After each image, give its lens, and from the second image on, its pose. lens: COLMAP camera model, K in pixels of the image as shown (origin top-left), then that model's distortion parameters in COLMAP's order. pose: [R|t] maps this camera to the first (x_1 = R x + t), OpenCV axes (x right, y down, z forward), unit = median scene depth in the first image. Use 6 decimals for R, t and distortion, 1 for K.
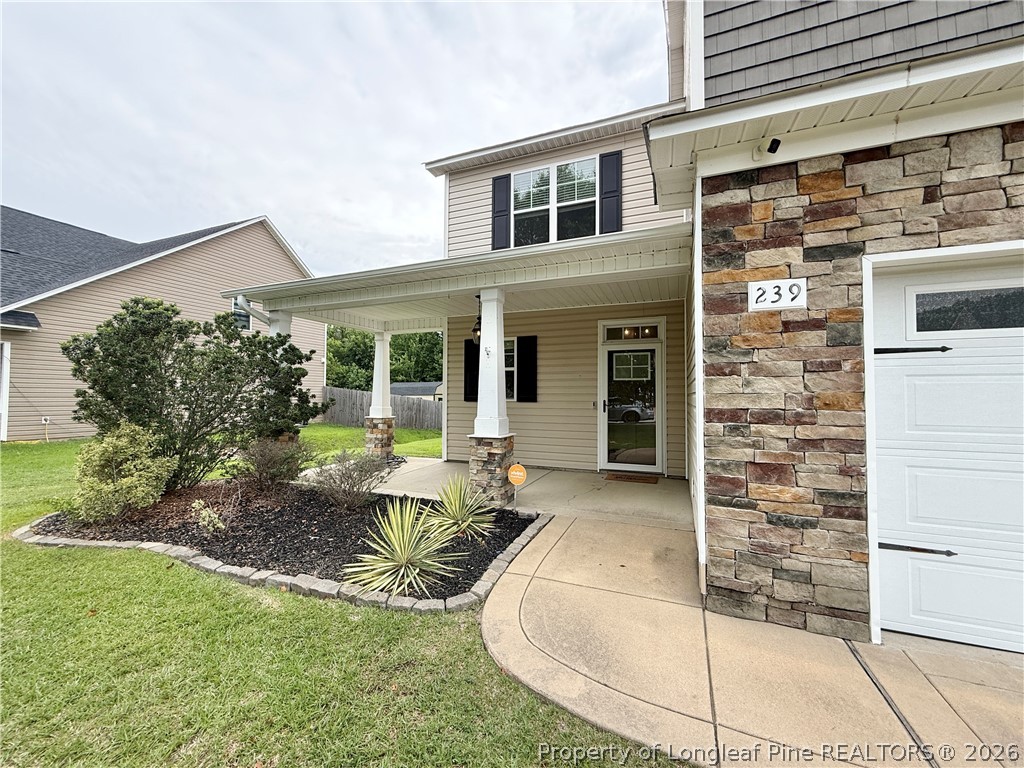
lens RADIAL K [[409.6, 0, 511.2], [0, 409.6, 375.6], [0, 0, 1]] dist [-0.000902, 0.000795]
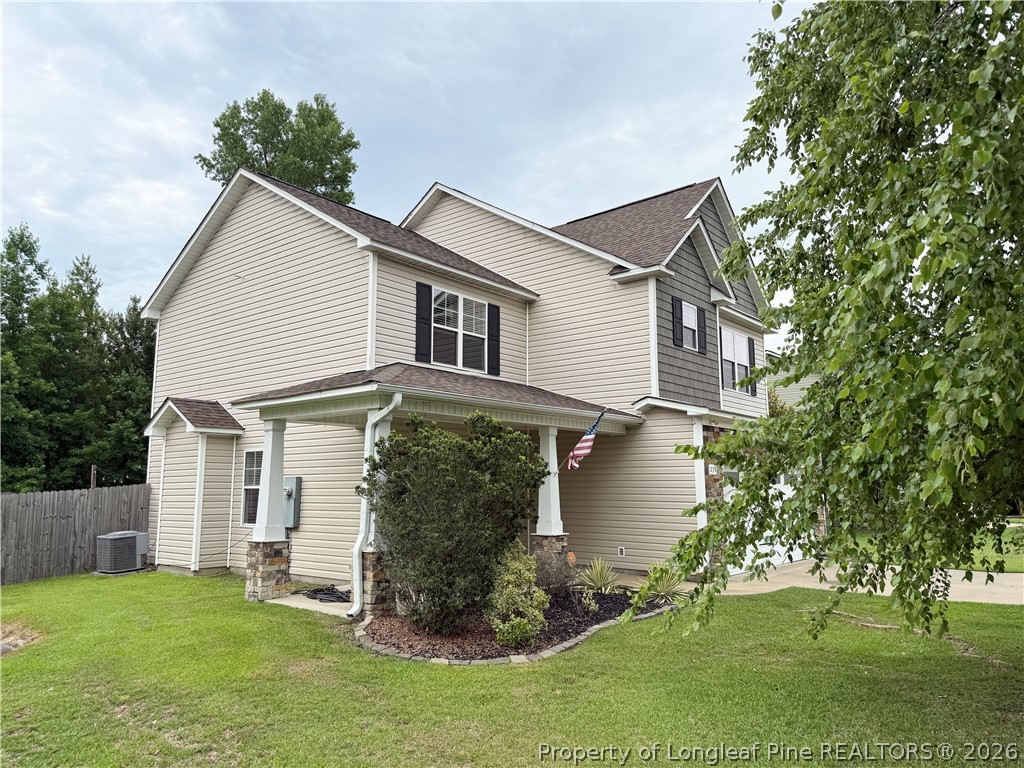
lens RADIAL K [[717.2, 0, 514.1], [0, 717.2, 379.3], [0, 0, 1]] dist [0.055015, -0.070357]
pose [[0.291469, 0.139323, 0.946380, -4.539905], [-0.039597, 0.990246, -0.133585, -0.079137], [-0.955760, 0.001462, 0.294143, 0.769377]]
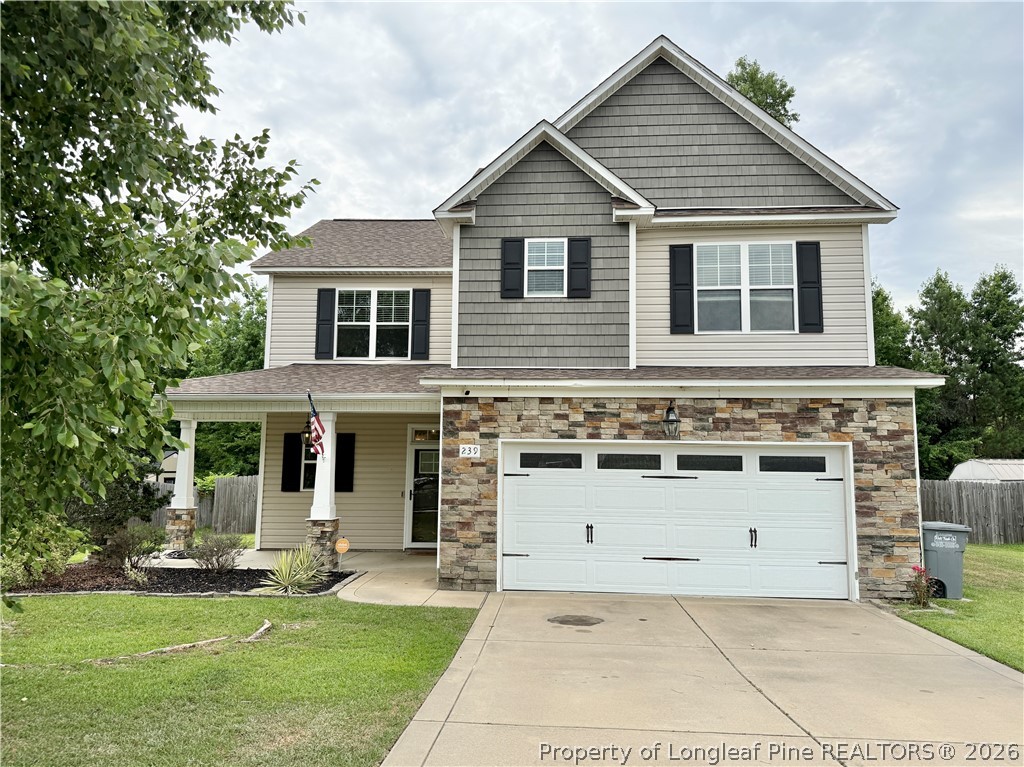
lens RADIAL K [[717.2, 0, 516.6], [0, 717.2, 385.3], [0, 0, 1]] dist [0.055015, -0.070357]
pose [[0.948148, 0.040855, 0.315194, -0.405451], [-0.019871, 0.997384, -0.069503, -0.275333], [-0.317209, 0.059635, 0.946479, -2.896578]]
